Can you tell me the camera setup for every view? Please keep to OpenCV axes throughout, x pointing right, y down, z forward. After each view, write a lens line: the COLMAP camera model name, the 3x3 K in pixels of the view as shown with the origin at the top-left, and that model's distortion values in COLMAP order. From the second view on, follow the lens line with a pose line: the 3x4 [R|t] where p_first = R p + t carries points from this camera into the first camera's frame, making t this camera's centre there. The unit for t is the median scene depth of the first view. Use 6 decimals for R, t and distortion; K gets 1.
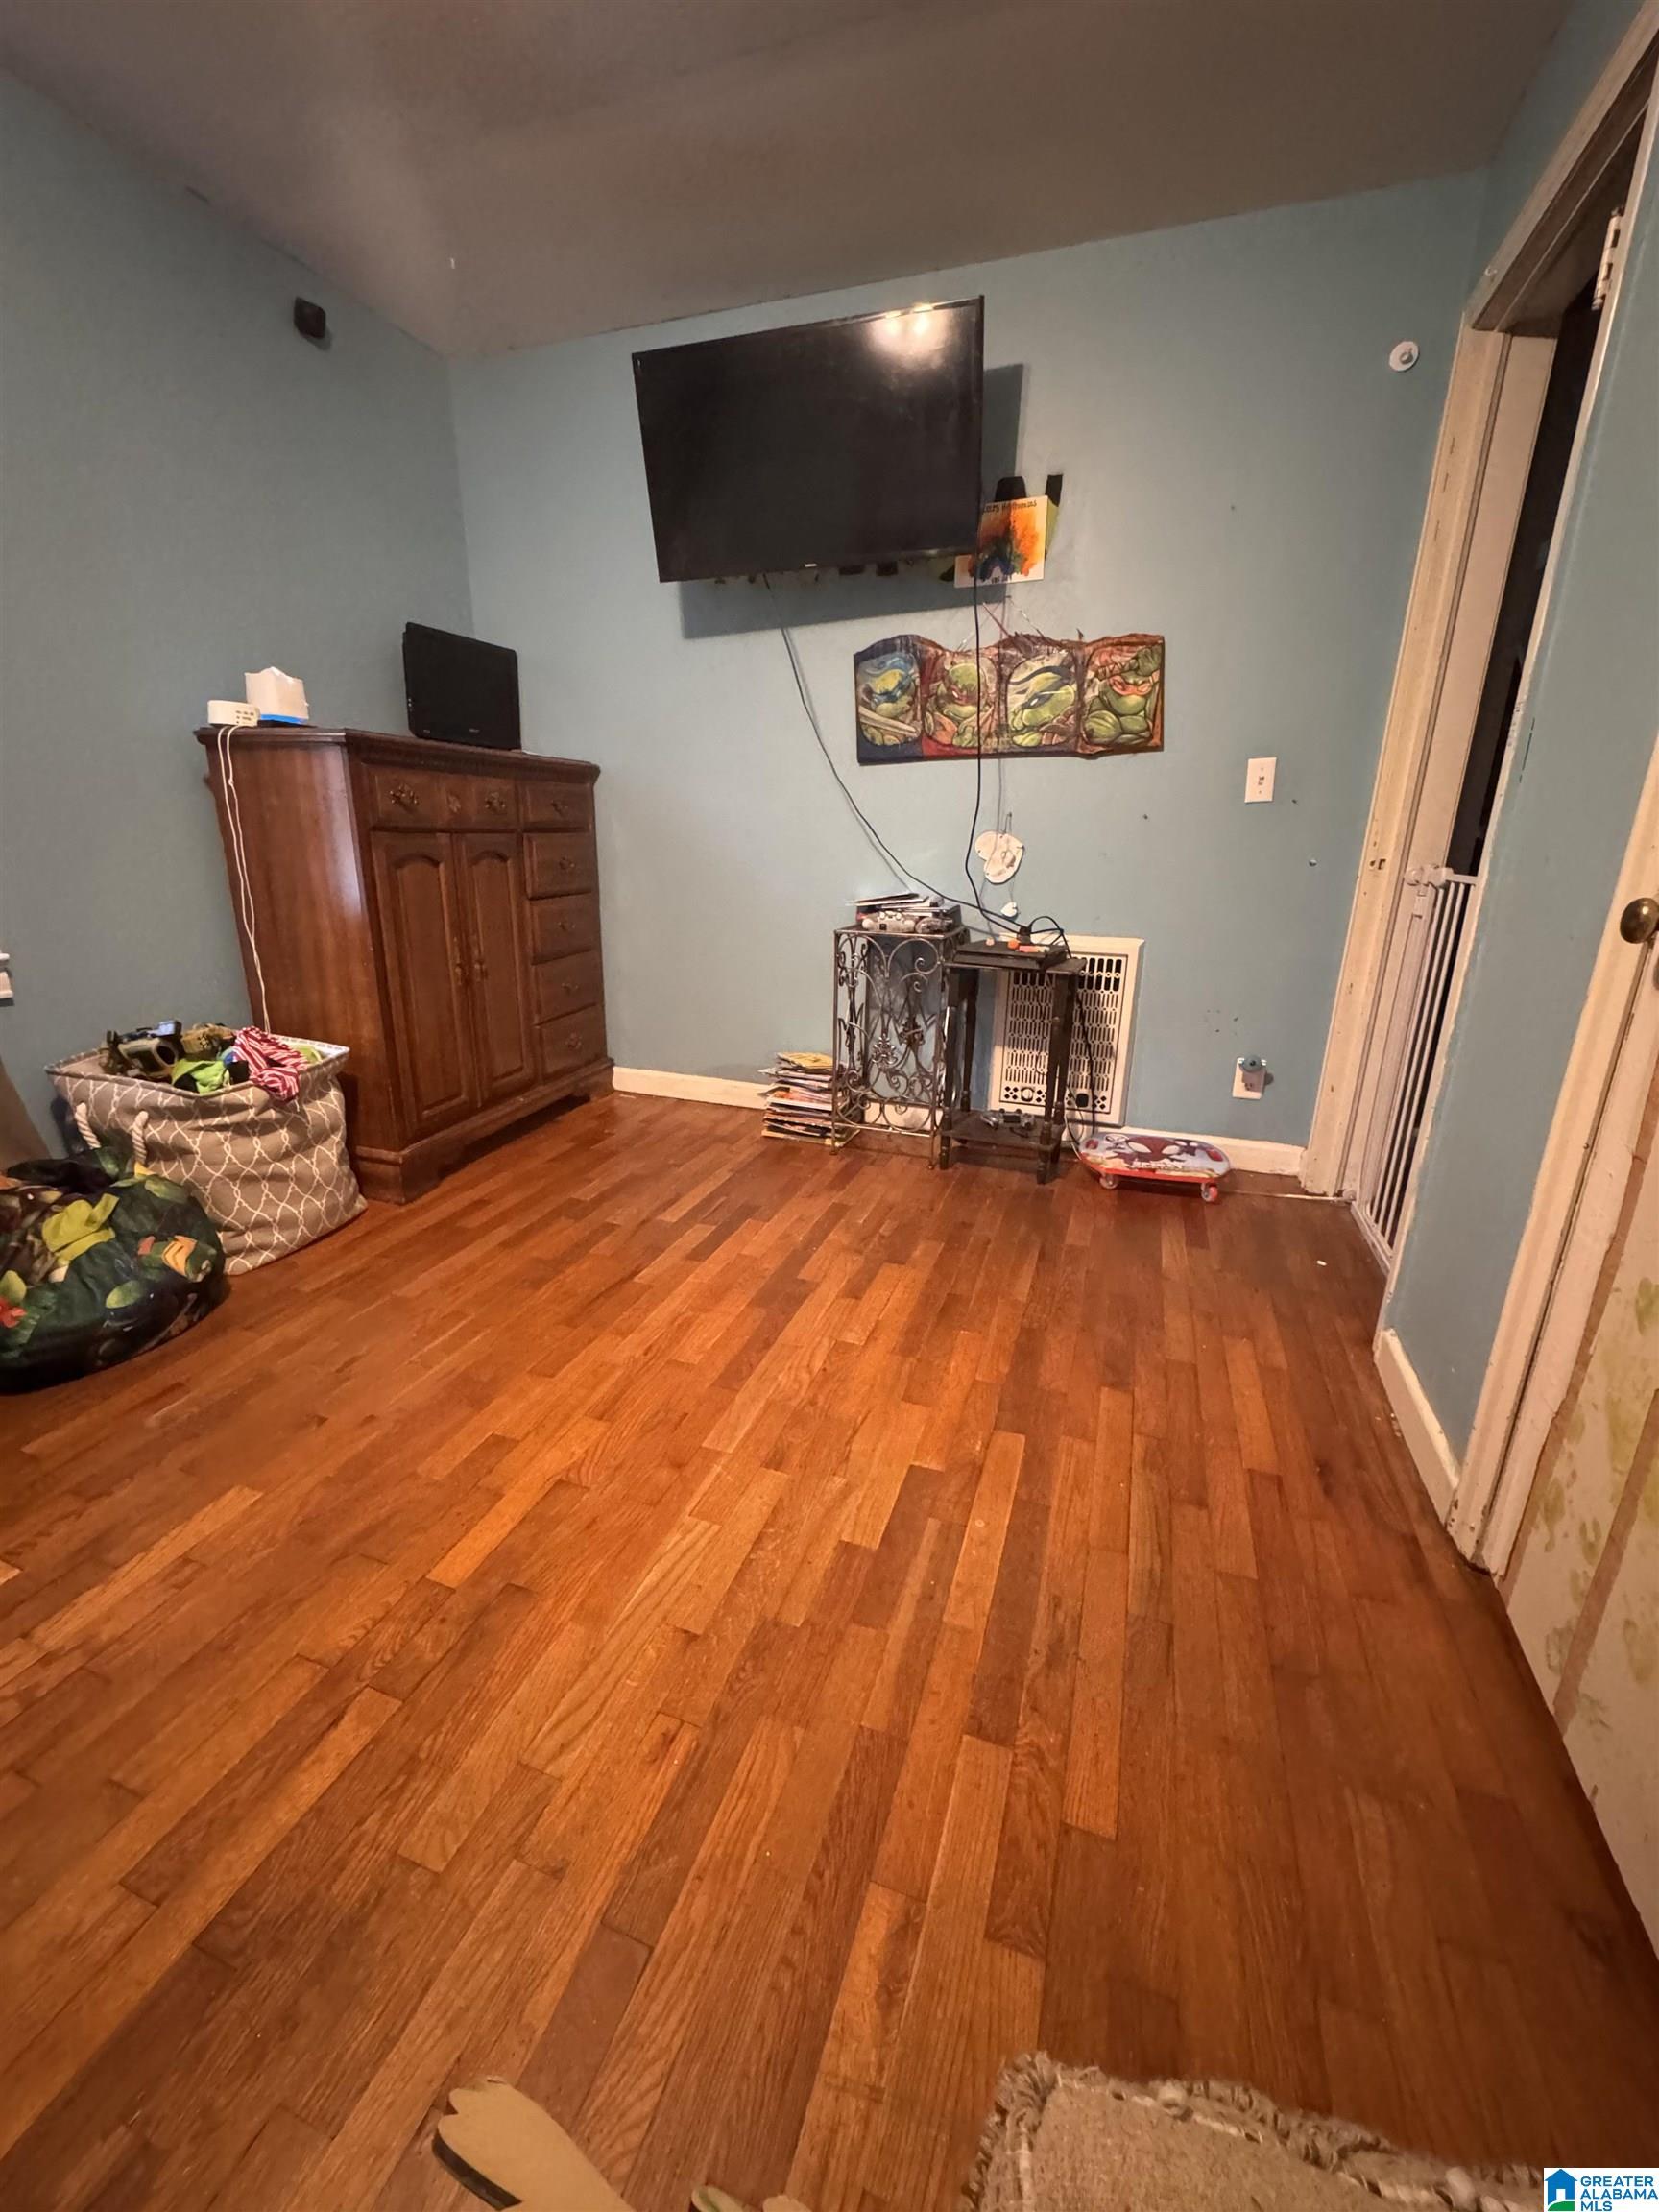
lens RADIAL K [[891.7, 0, 829.8], [0, 891.7, 1102.3], [0, 0, 1]] dist [-0.001571, 0.000047]
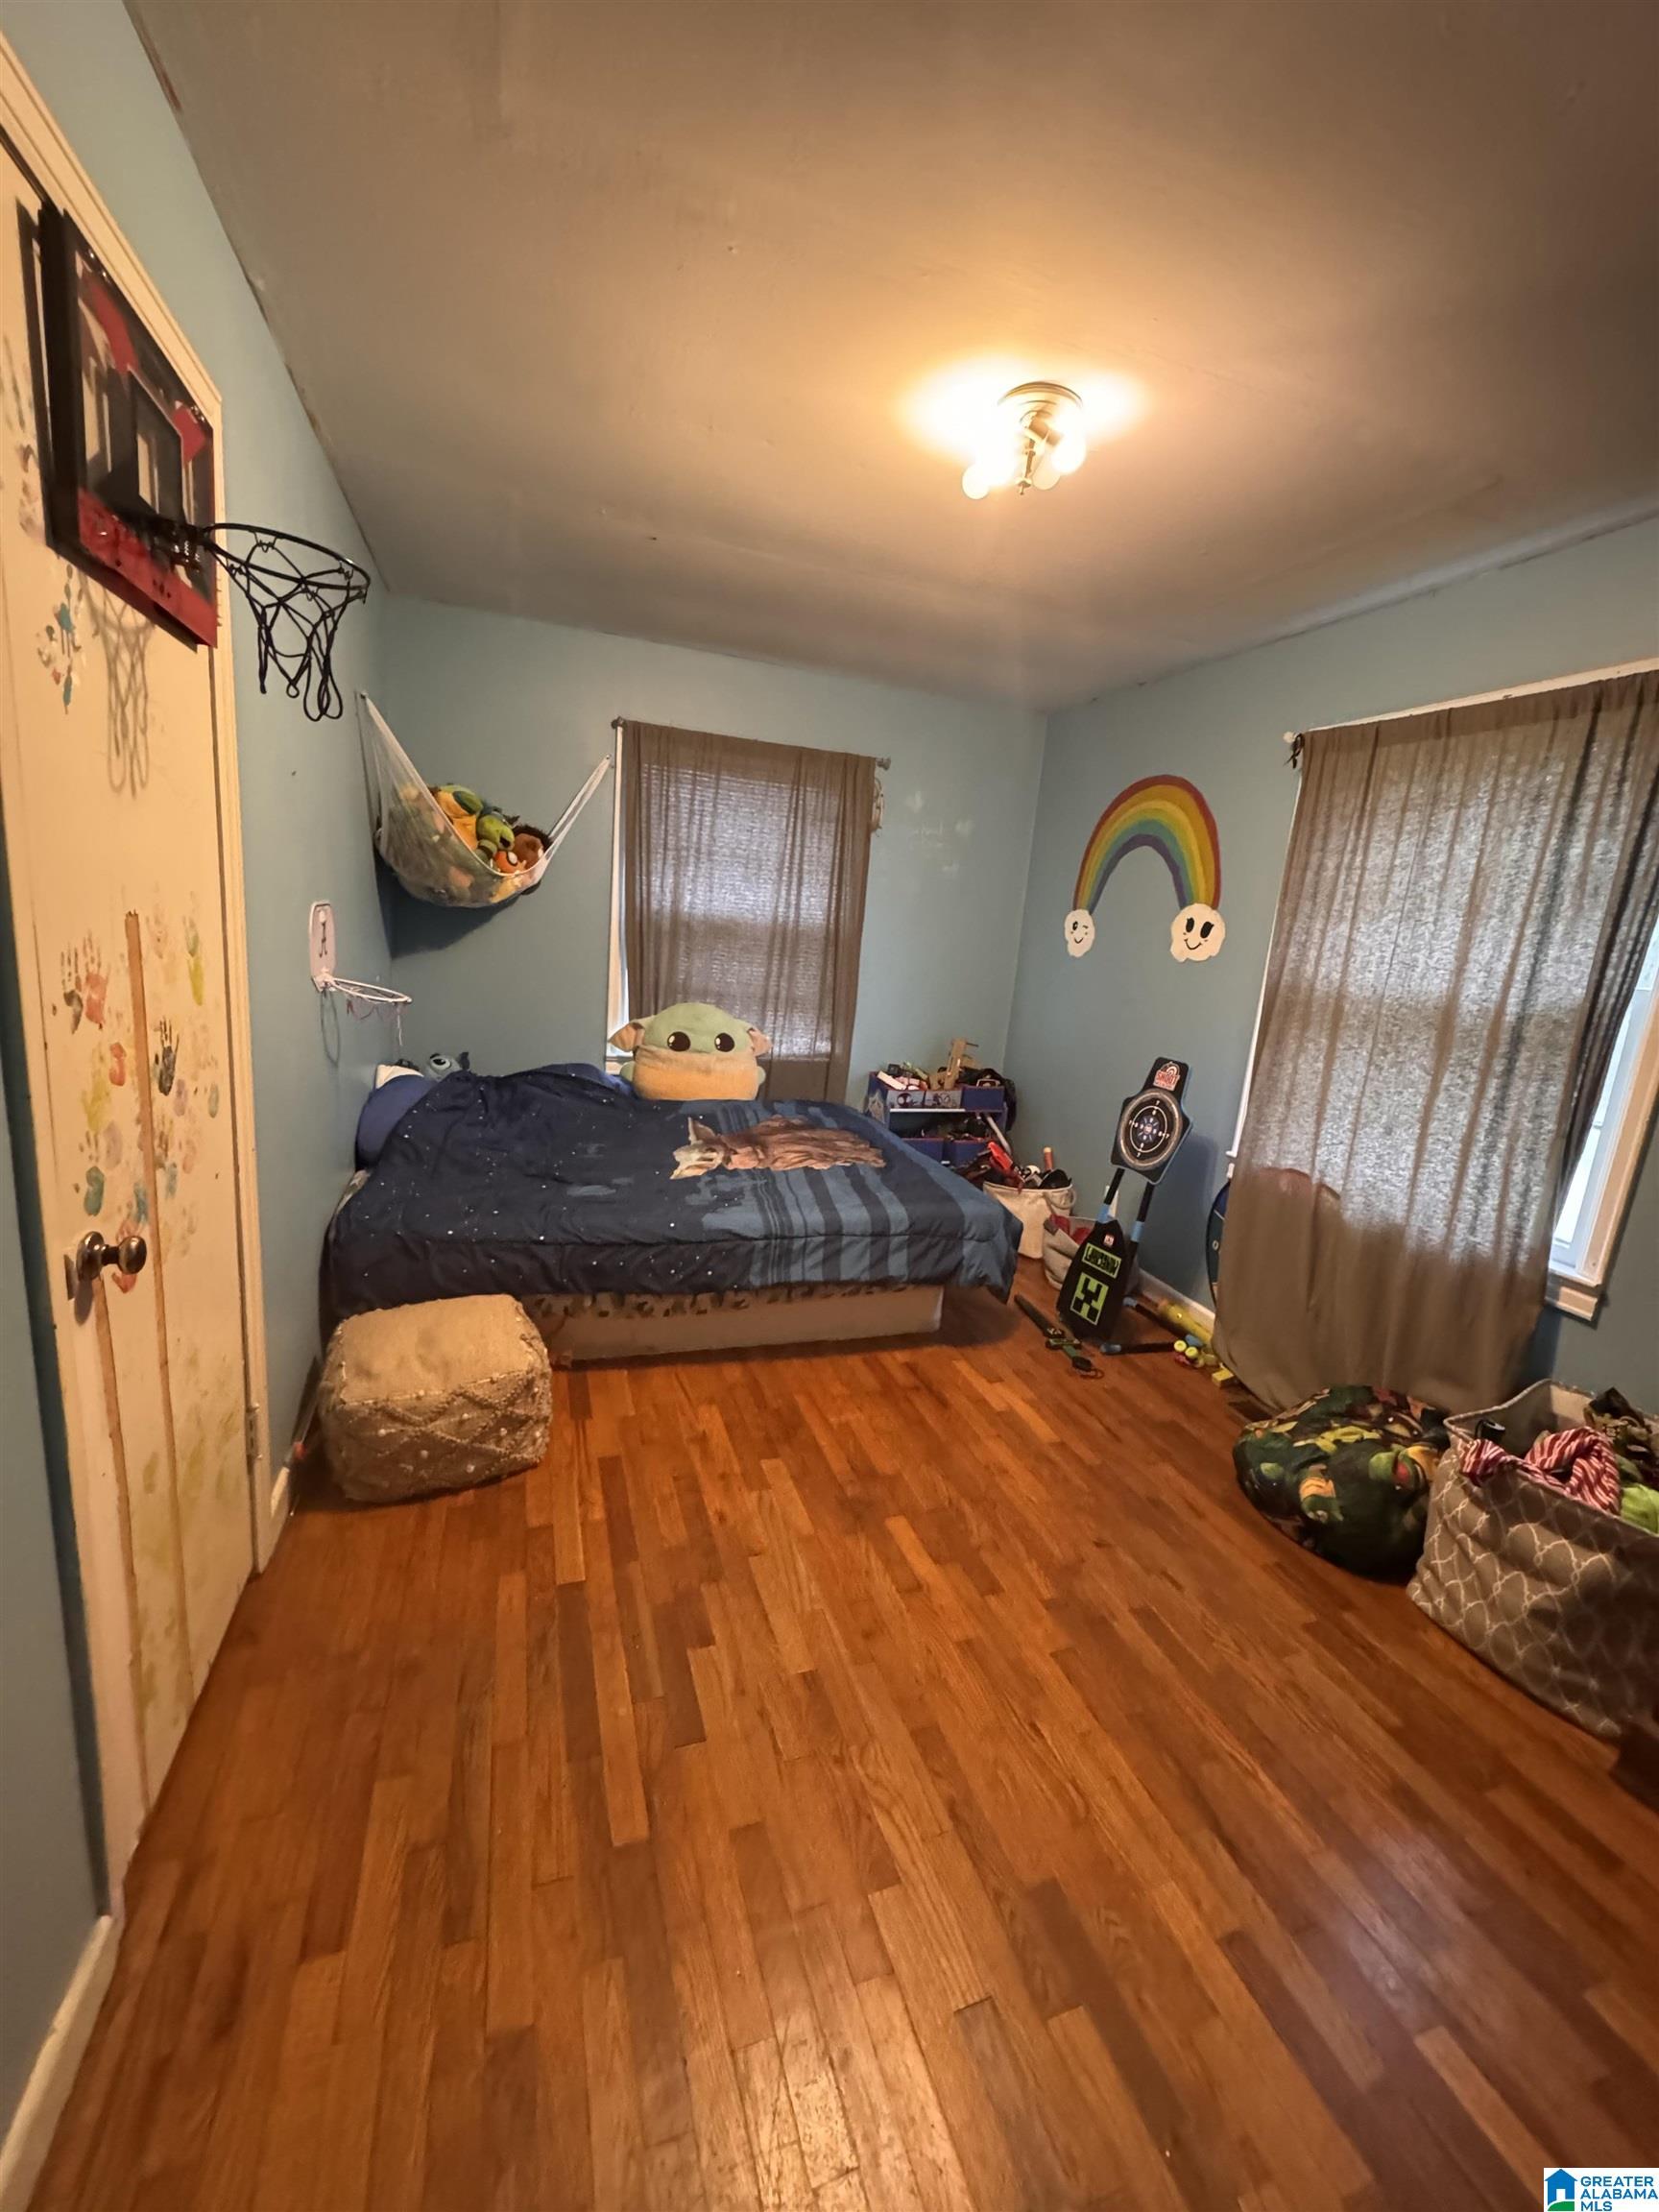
lens RADIAL K [[891.7, 0, 831.1], [0, 891.7, 1107.0], [0, 0, 1]] dist [-0.001571, 0.000047]
pose [[-0.779478, 0.052741, -0.624206, 0.571131], [-0.270467, 0.870452, 0.411293, -0.684585], [0.565033, 0.489420, -0.664233, 1.370820]]
